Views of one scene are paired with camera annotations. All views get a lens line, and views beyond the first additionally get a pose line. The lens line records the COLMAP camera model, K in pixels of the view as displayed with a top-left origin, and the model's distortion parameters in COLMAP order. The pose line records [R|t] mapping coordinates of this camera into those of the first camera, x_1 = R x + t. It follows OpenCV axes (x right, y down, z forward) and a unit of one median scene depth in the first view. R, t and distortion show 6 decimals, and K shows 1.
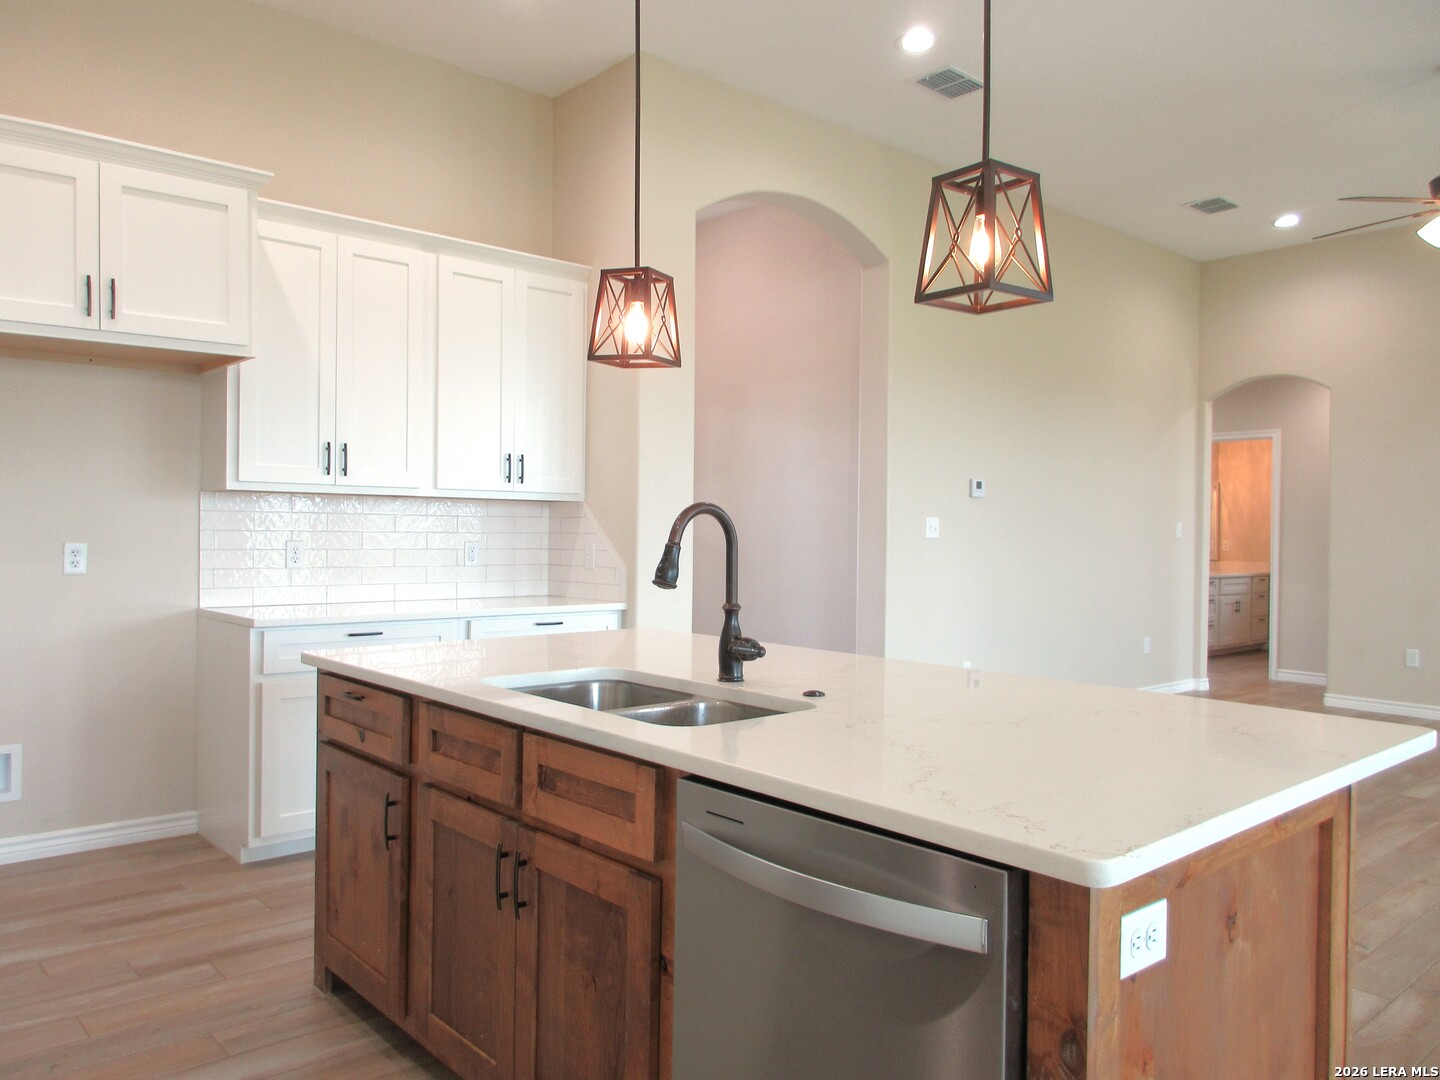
lens RADIAL K [[1071.0, 0, 724.6], [0, 1071.0, 531.6], [0, 0, 1]] dist [-0.018677, 0.012178]
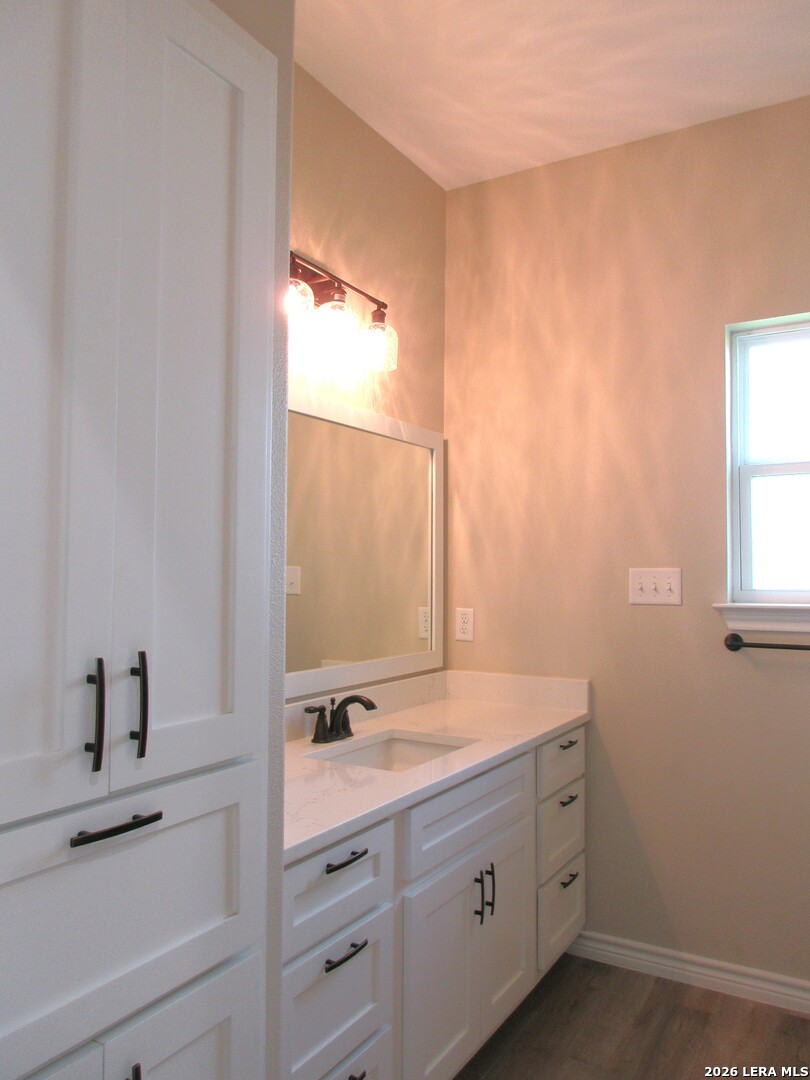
lens RADIAL K [[803.2, 0, 405.1], [0, 803.2, 540.1], [0, 0, 1]] dist [-0.018677, 0.012178]
pose [[0.954341, 0.013526, 0.298413, 0.378501], [0.001844, 0.998689, -0.051165, -0.000440], [-0.298713, 0.049379, 0.953065, 0.767809]]
